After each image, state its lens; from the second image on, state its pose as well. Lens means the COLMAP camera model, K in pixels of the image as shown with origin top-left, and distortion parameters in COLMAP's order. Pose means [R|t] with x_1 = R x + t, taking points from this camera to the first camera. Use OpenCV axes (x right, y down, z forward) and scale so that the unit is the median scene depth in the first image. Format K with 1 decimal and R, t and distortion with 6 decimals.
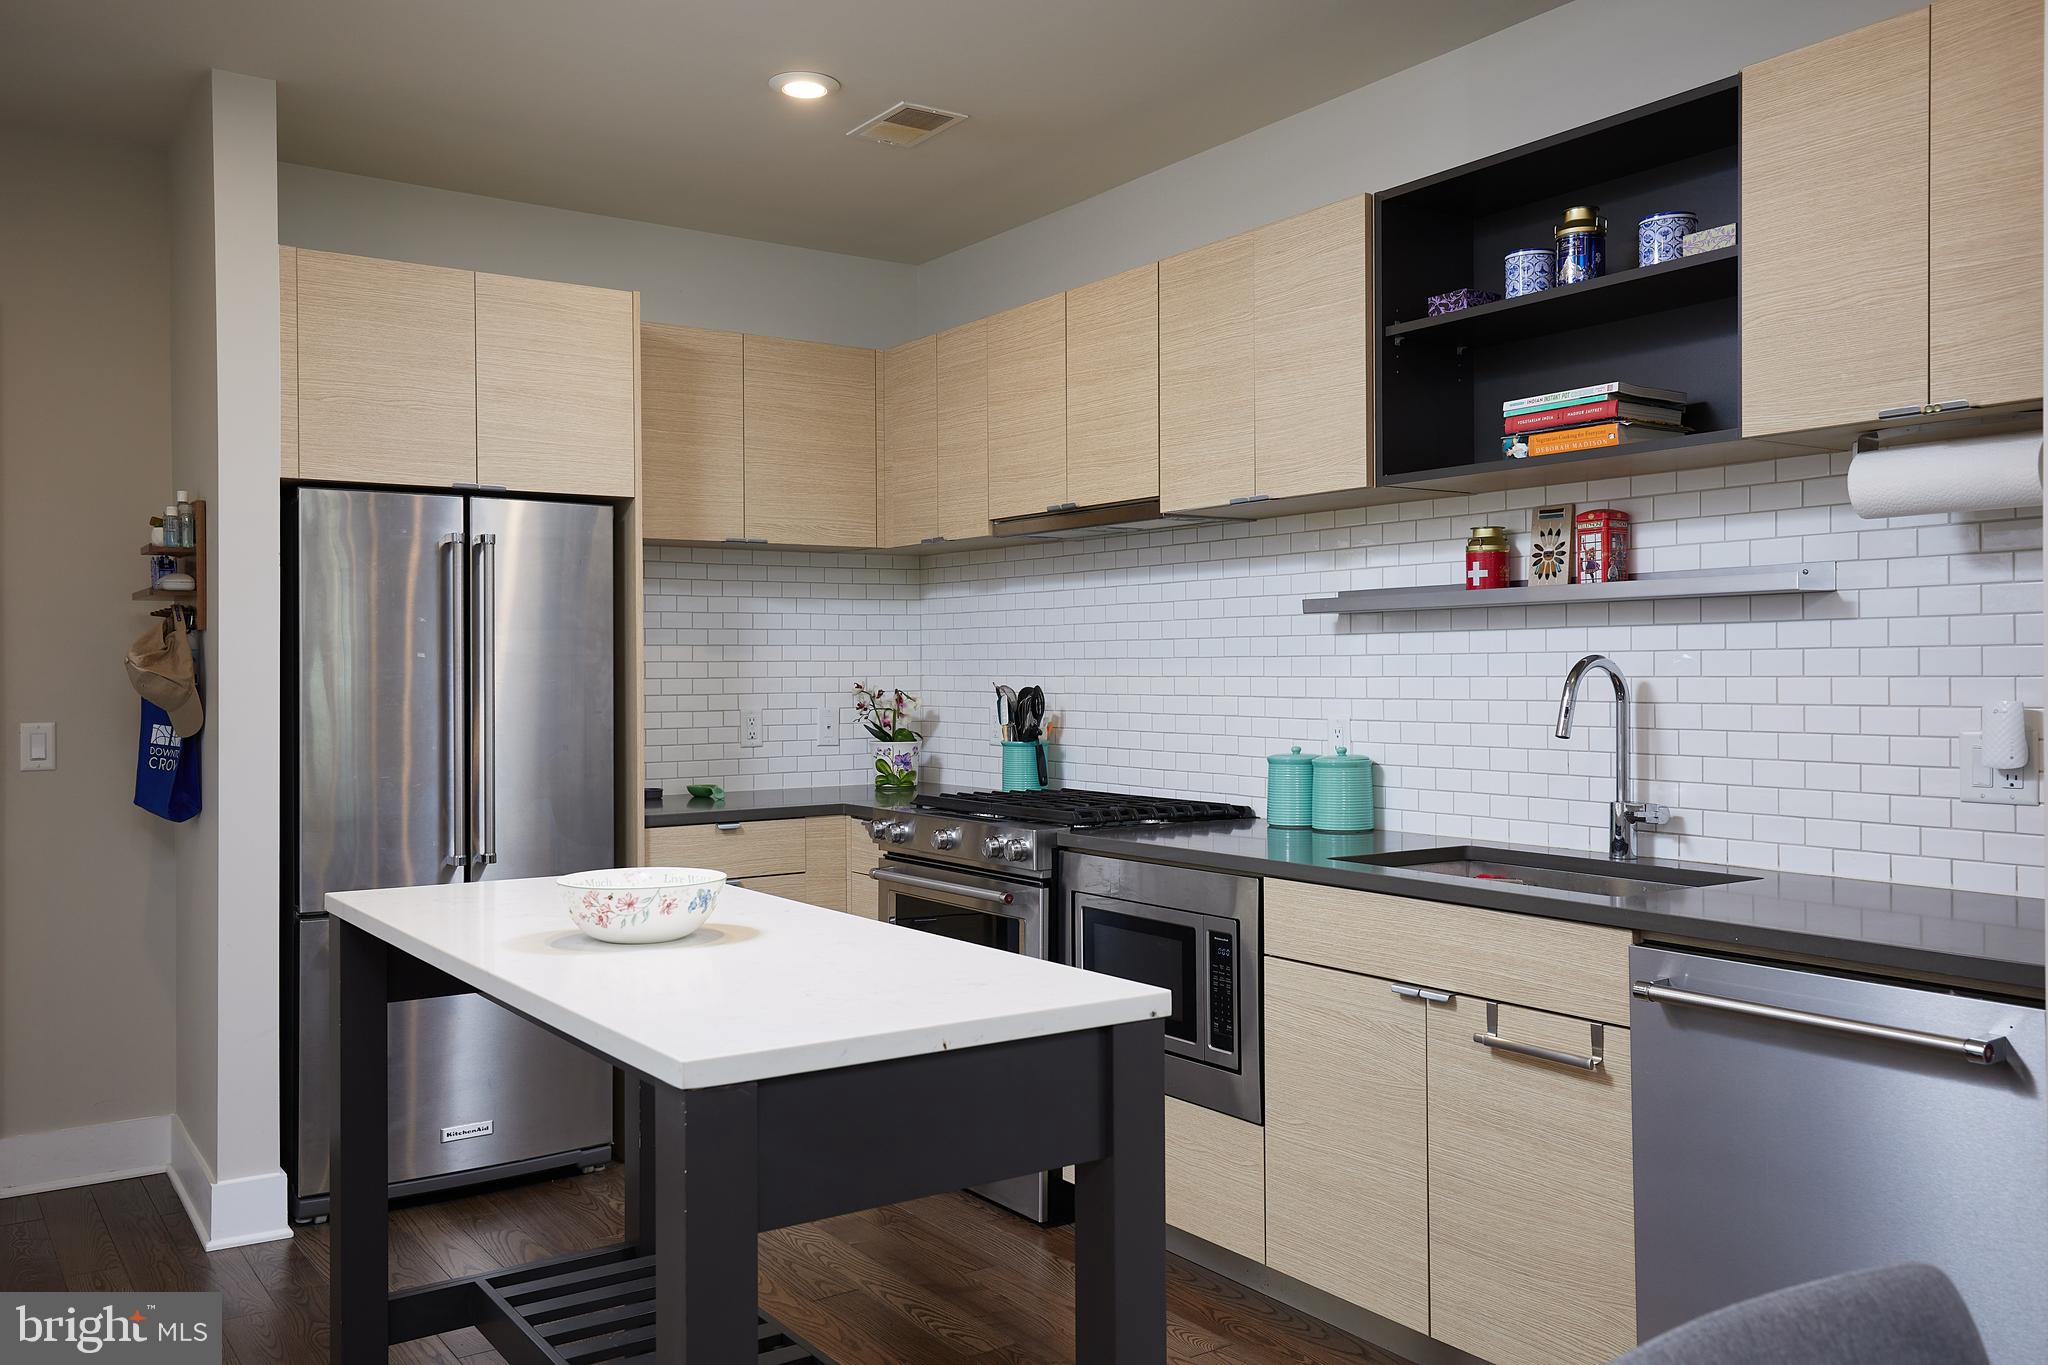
lens RADIAL K [[1670.3, 0, 1019.0], [0, 1670.3, 673.5], [0, 0, 1]] dist [0.026517, 0.001875]
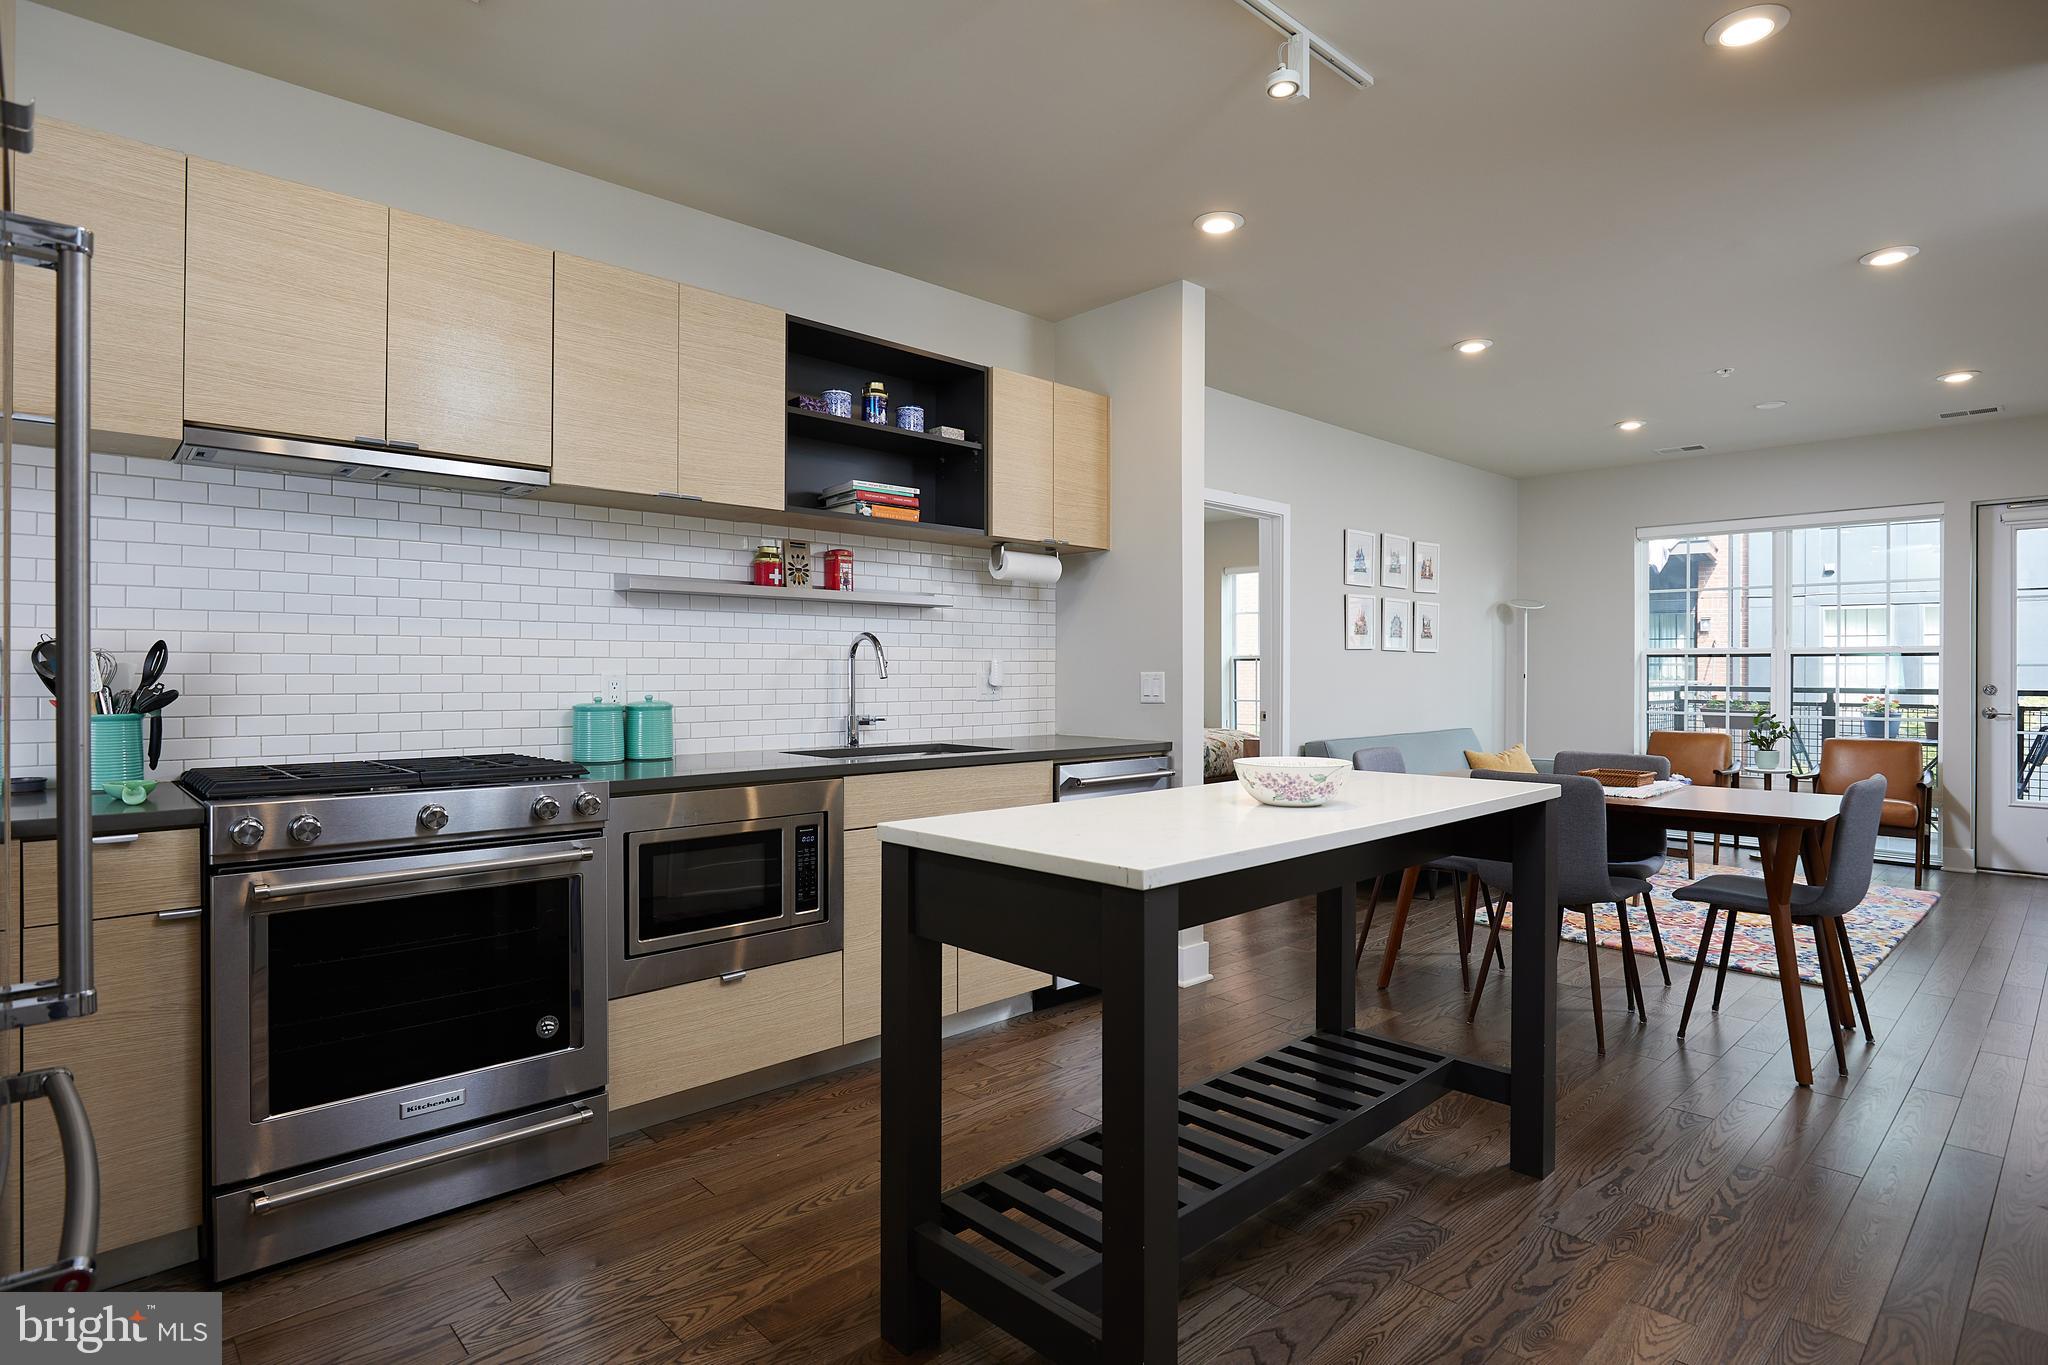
lens RADIAL K [[1065.3, 0, 1028.1], [0, 1065.3, 678.9], [0, 0, 1]] dist [-0.025131, 0.005606]
pose [[-0.165778, -0.000753, 0.986163, -0.664579], [0.000702, 0.999999, 0.000881, 0.031054], [-0.986163, 0.000838, -0.165778, 0.843261]]
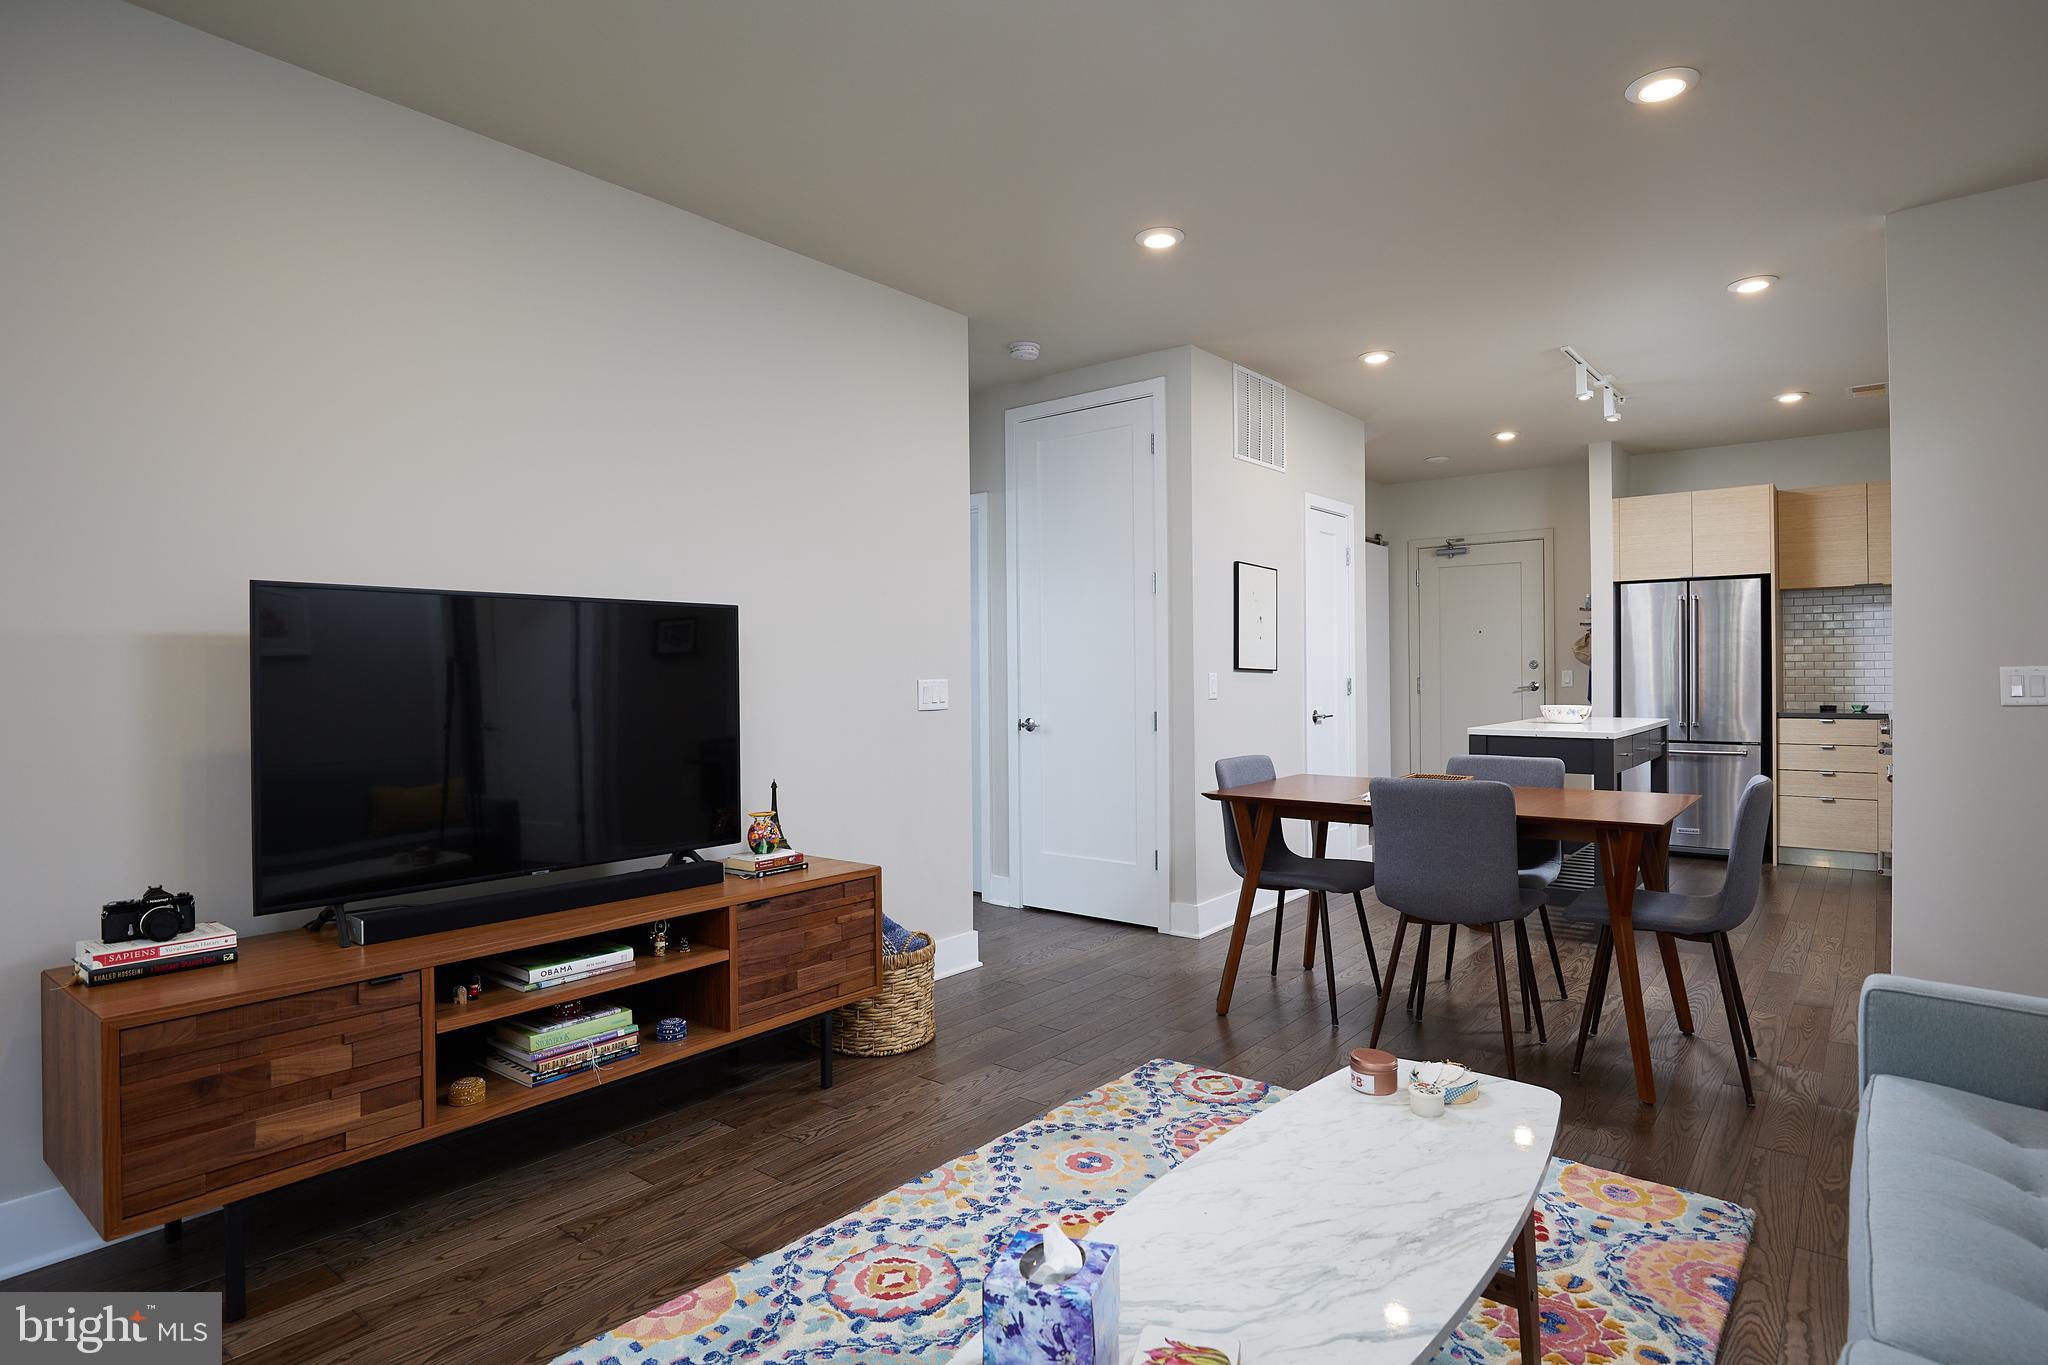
lens RADIAL K [[1065.3, 0, 1027.3], [0, 1065.3, 669.8], [0, 0, 1]] dist [-0.025131, 0.005606]
pose [[0.284994, 0.000517, -0.958529, 0.970789], [0.004686, 0.999987, 0.001933, 0.022217], [0.958518, -0.005043, 0.284987, -0.440870]]
